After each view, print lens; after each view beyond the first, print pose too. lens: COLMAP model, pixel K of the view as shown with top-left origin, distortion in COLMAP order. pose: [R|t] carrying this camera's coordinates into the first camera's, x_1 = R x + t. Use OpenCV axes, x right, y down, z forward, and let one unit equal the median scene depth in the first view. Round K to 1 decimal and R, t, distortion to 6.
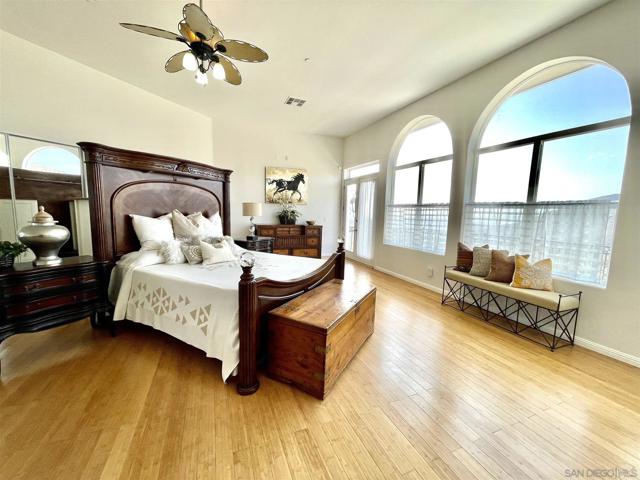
lens RADIAL K [[258.0, 0, 320.0], [0, 258.0, 240.0], [0, 0, 1]] dist [-0.001308, -0.000133]
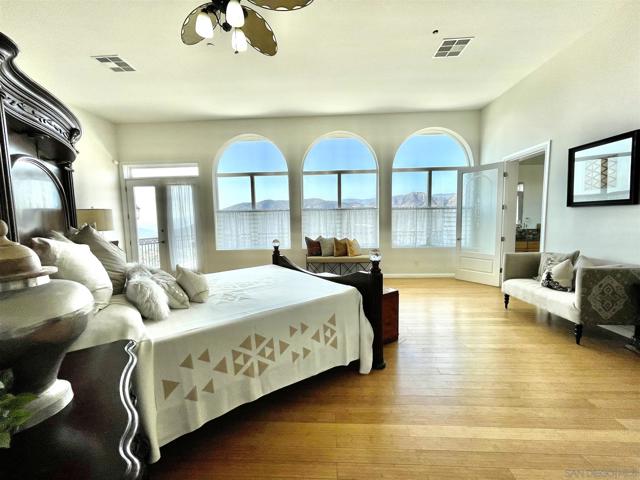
lens RADIAL K [[258.0, 0, 320.0], [0, 258.0, 240.0], [0, 0, 1]] dist [-0.001308, -0.000133]
pose [[0.431098, -0.111973, 0.895331, -0.651756], [0.132275, 0.989393, 0.060047, -0.045319], [-0.892557, 0.092543, 0.441336, 0.306586]]
